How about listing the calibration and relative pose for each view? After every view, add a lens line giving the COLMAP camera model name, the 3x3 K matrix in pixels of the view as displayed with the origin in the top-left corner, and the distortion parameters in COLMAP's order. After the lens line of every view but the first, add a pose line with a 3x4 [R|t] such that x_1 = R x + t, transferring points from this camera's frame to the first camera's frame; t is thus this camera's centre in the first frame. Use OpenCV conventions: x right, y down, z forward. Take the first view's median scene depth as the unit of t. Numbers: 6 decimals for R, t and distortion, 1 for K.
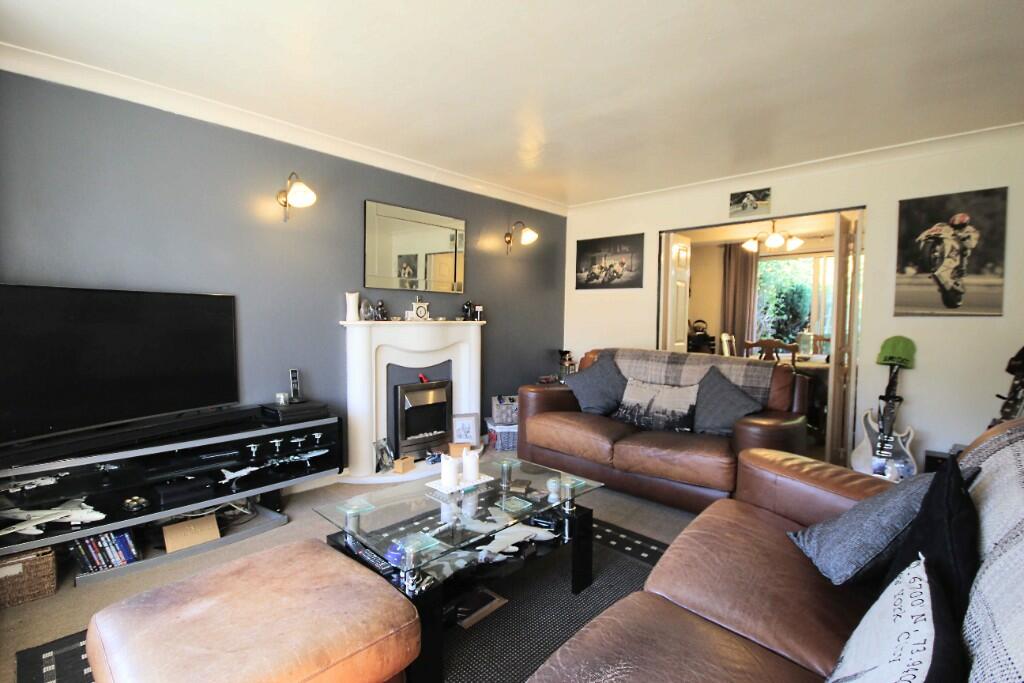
lens RADIAL K [[472.7, 0, 514.9], [0, 472.7, 341.6], [0, 0, 1]] dist [0.001309, -0.000119]
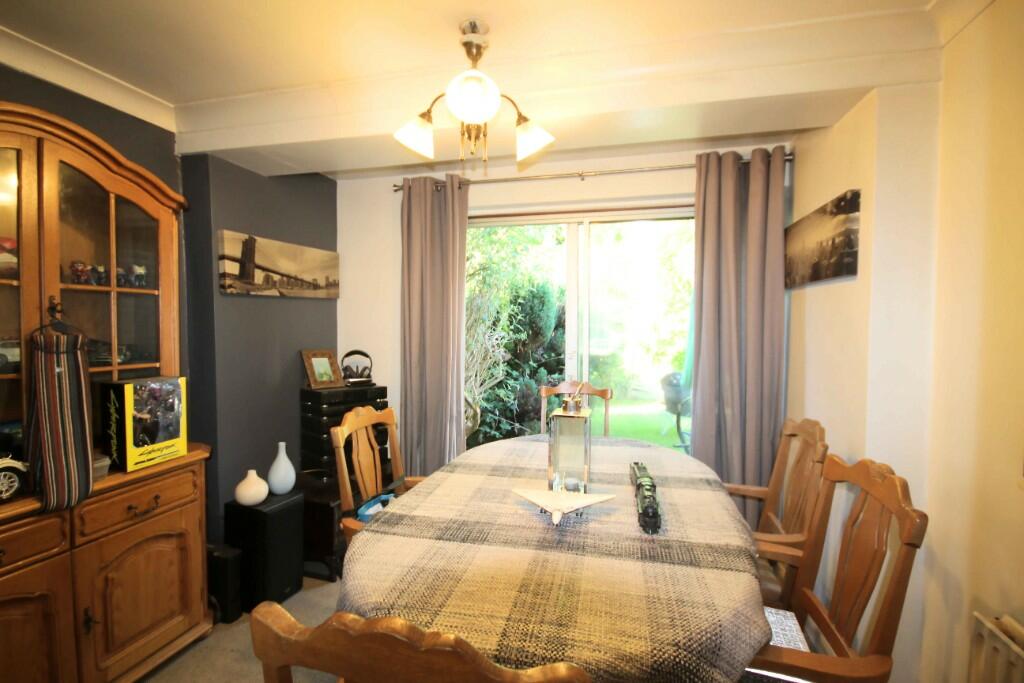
lens RADIAL K [[472.7, 0, 512.8], [0, 472.7, 341.9], [0, 0, 1]] dist [0.001309, -0.000119]
pose [[0.875289, -0.013525, 0.483411, 0.263645], [0.016084, 0.999870, -0.001148, -0.043342], [-0.483333, 0.008780, 0.875393, 0.472552]]
